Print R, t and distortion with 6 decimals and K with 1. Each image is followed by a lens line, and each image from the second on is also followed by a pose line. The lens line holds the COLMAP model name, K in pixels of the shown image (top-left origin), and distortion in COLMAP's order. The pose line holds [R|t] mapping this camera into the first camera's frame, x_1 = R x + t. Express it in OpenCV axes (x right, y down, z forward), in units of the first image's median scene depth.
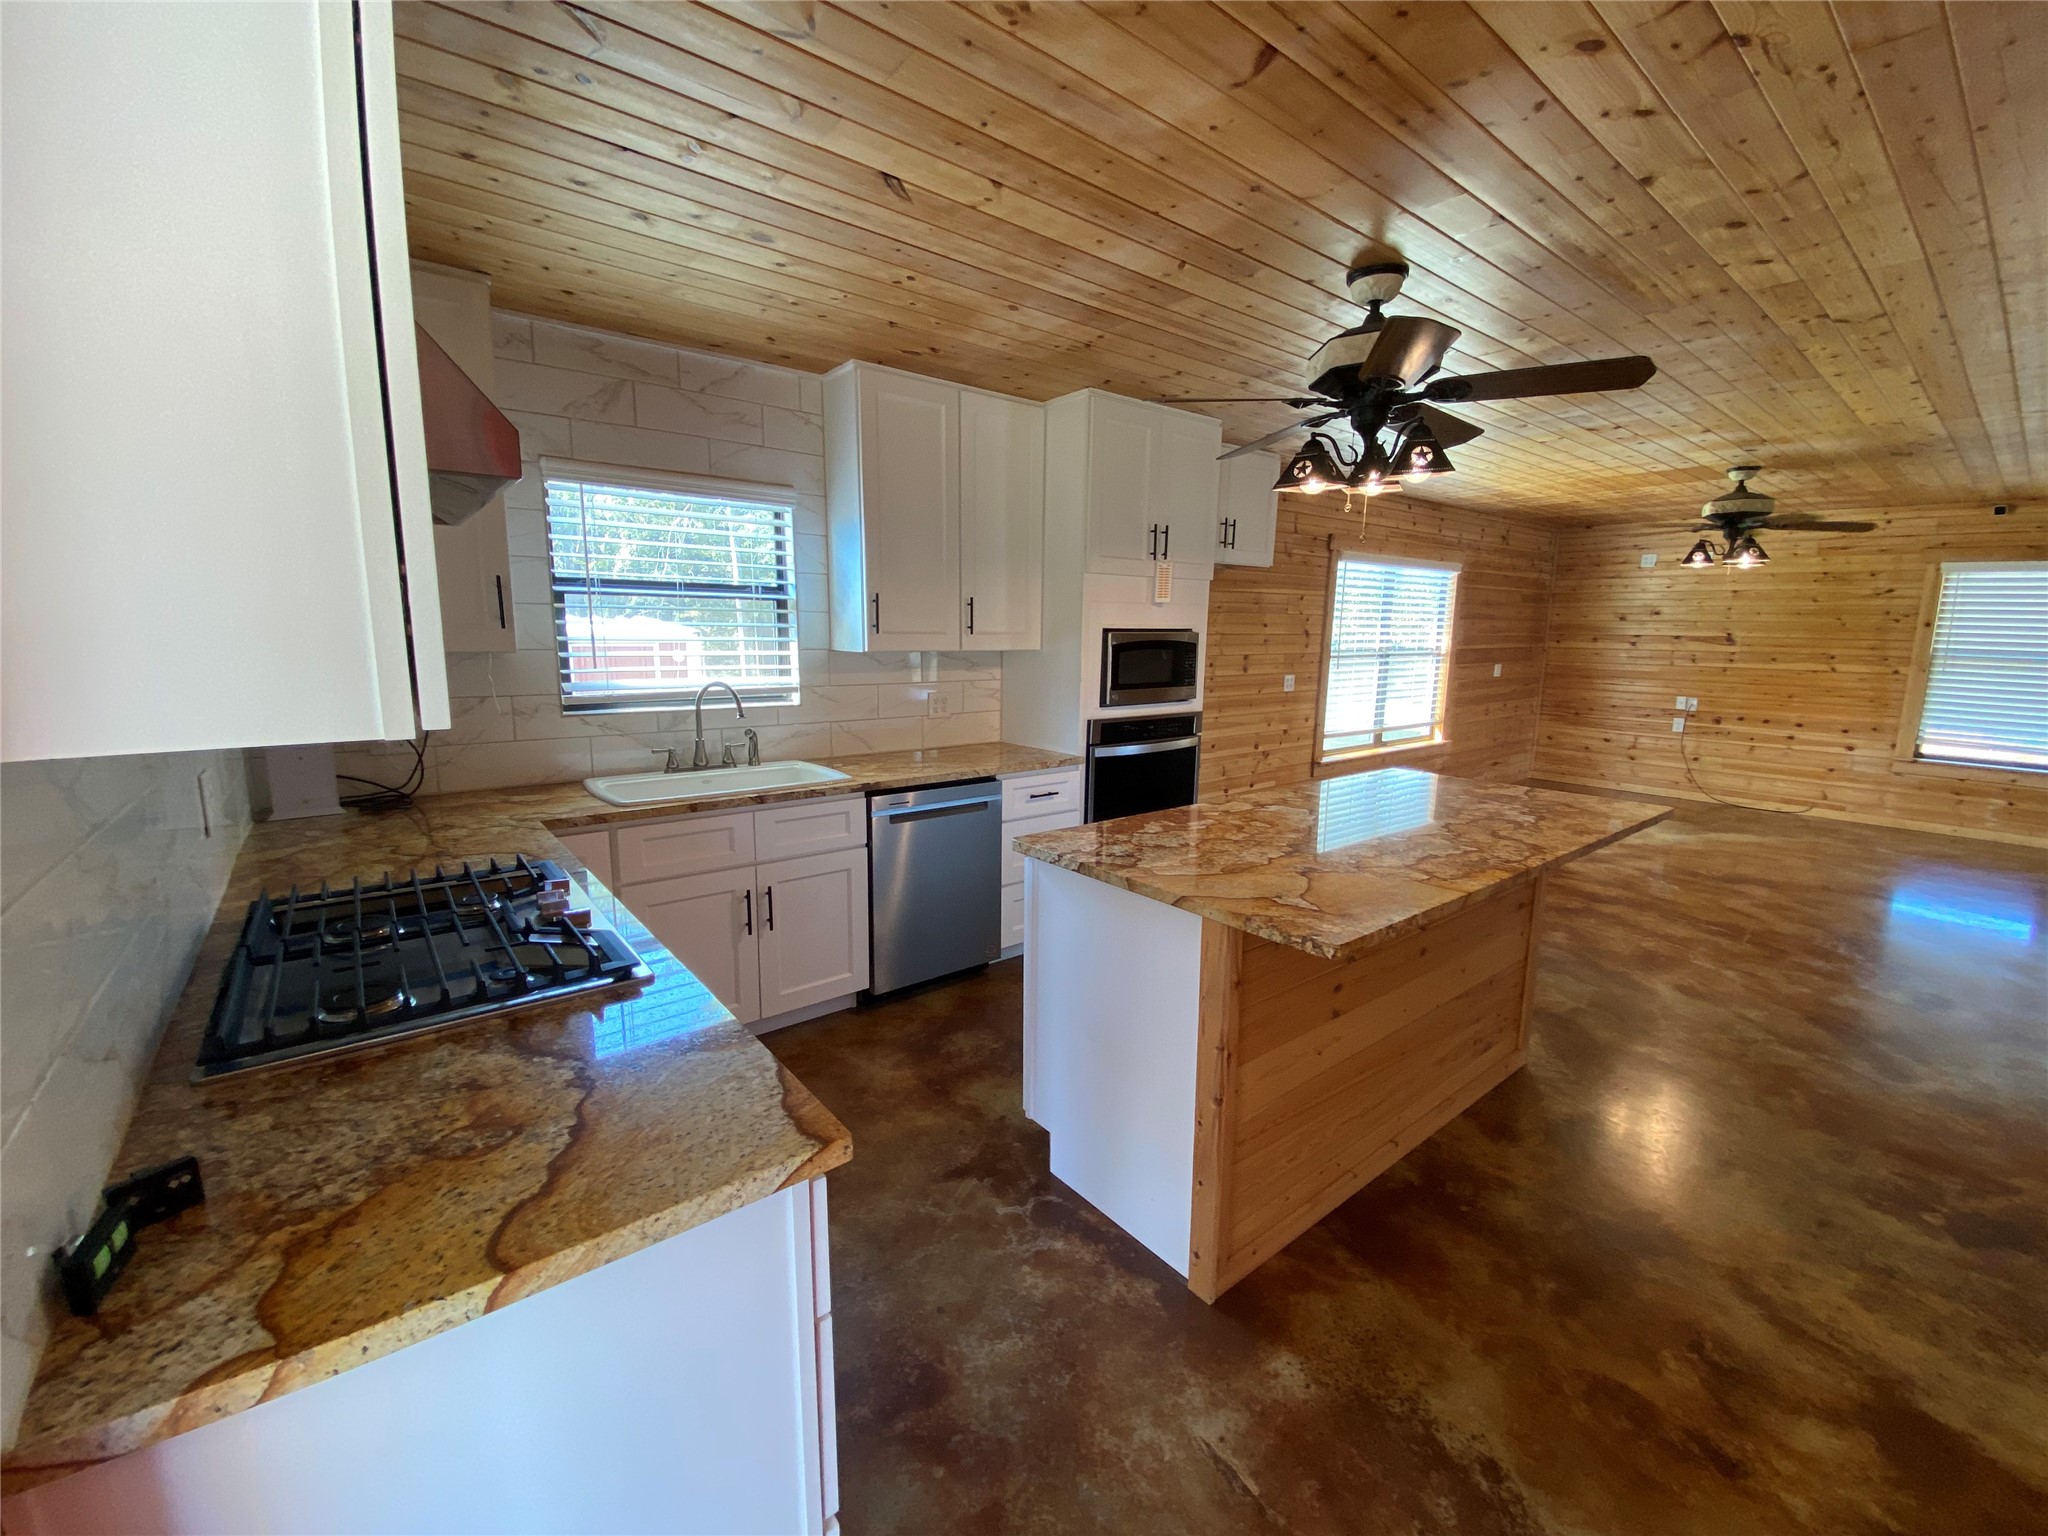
lens RADIAL K [[832.3, 0, 1024.0], [0, 832.3, 768.0], [0, 0, 1]] dist [0.021145, -0.020411]
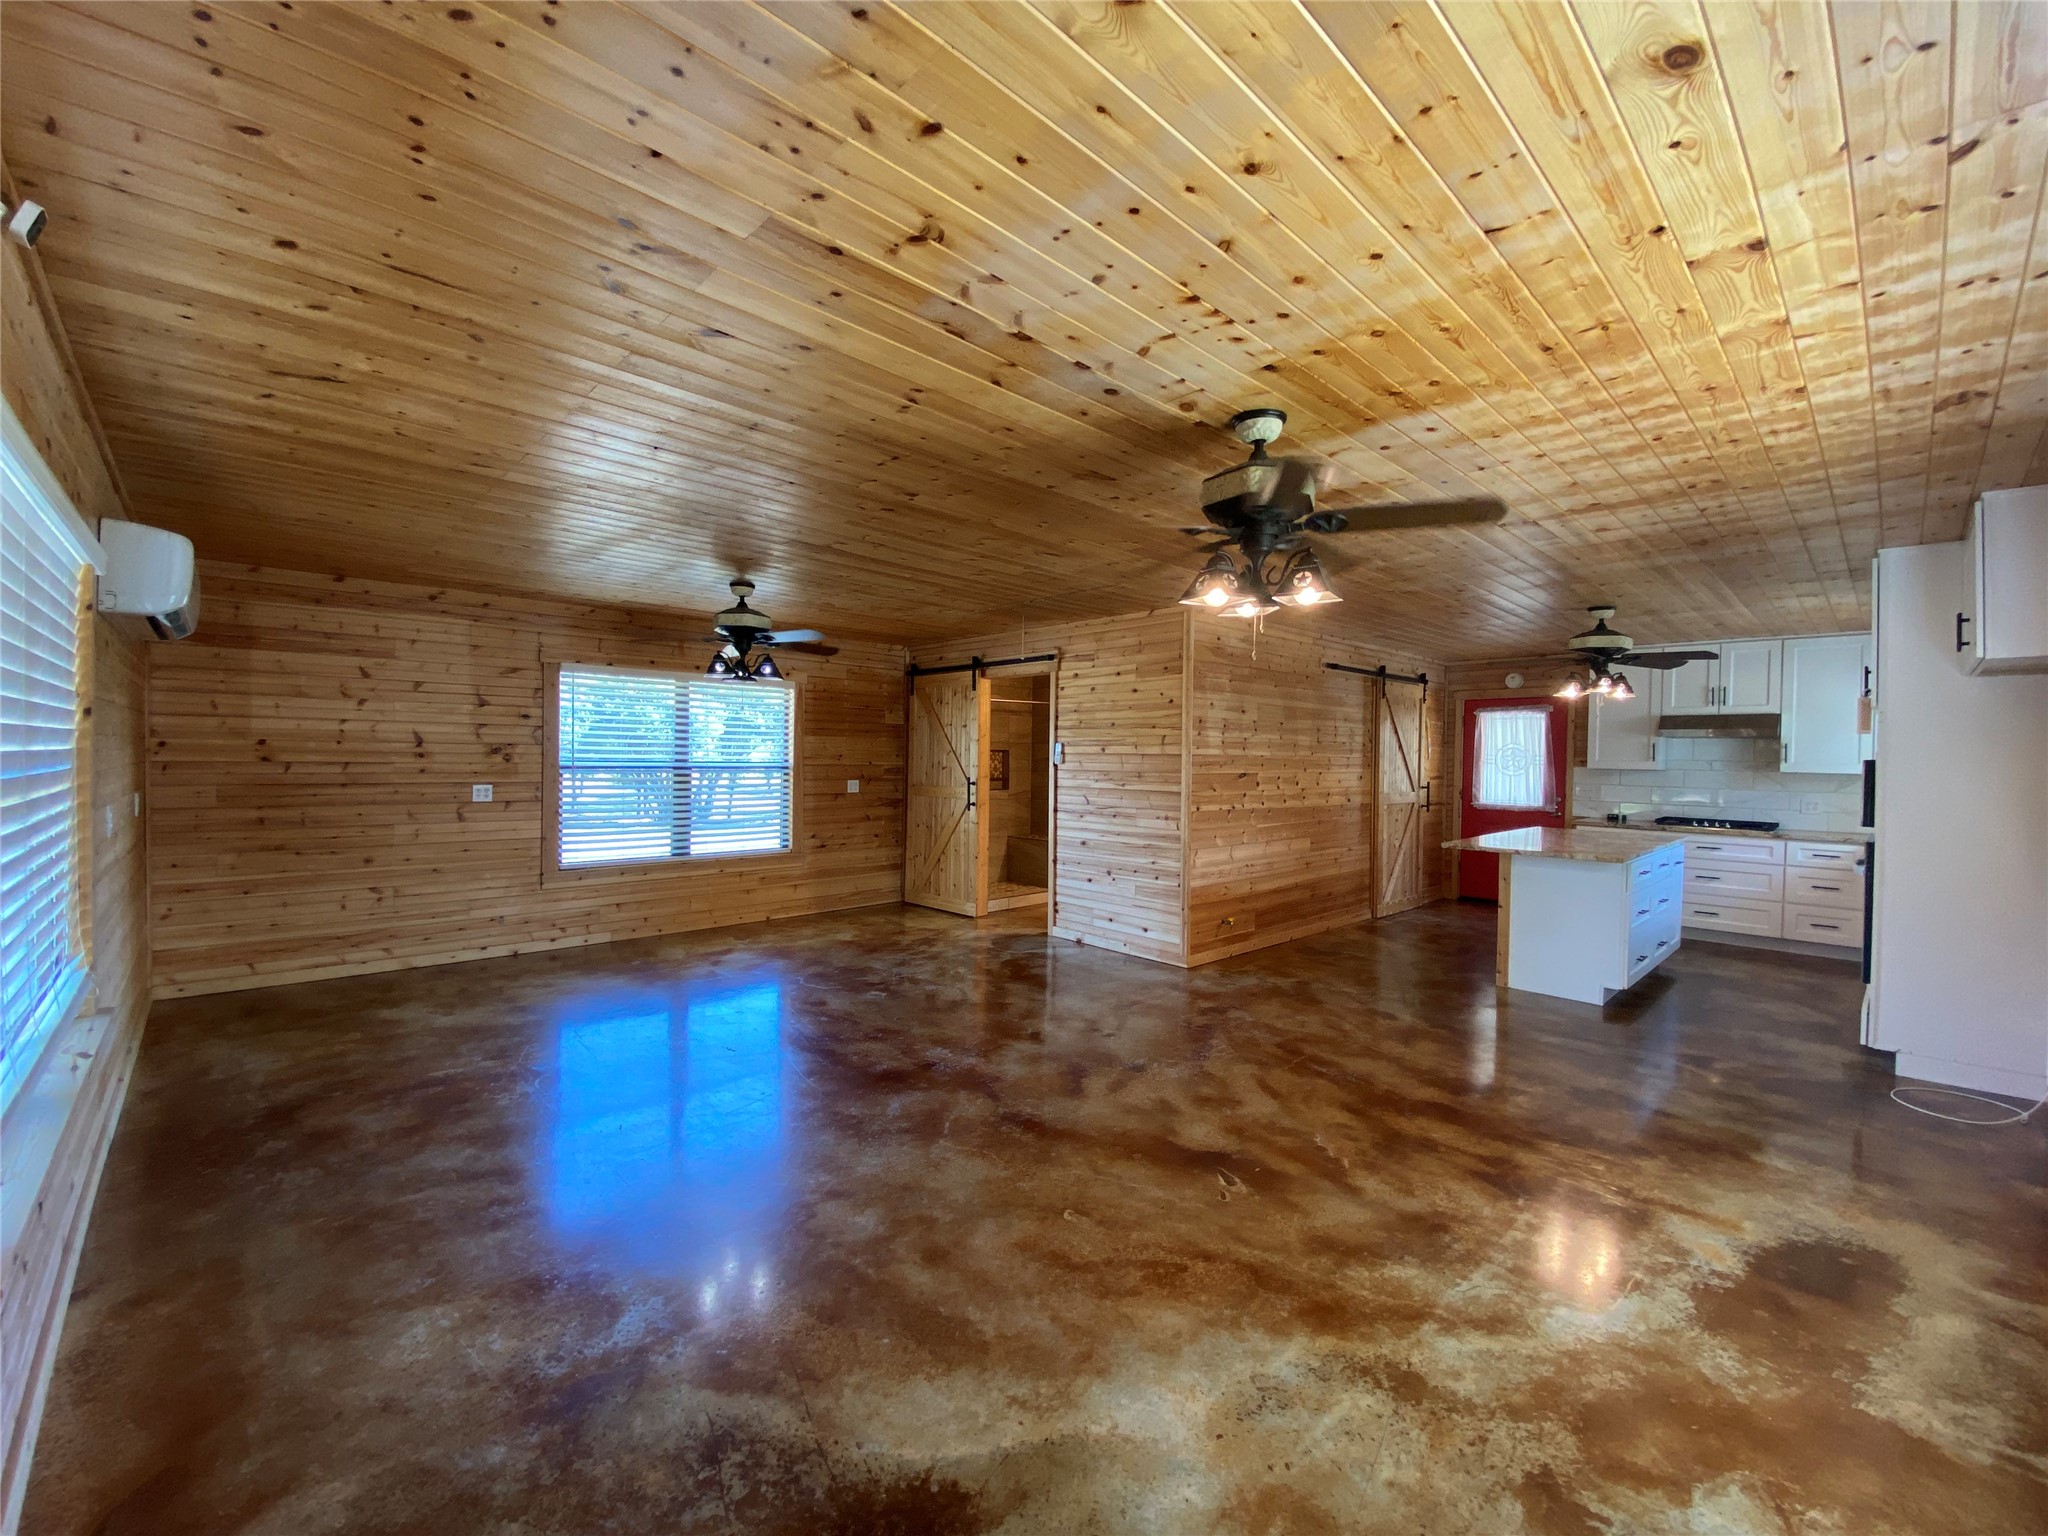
lens RADIAL K [[832.3, 0, 1024.0], [0, 832.3, 768.0], [0, 0, 1]] dist [0.021145, -0.020411]
pose [[-0.996055, -0.024784, -0.085210, 2.175953], [-0.039452, 0.983771, 0.175039, -0.482154], [0.079488, 0.177710, -0.980867, 3.183432]]
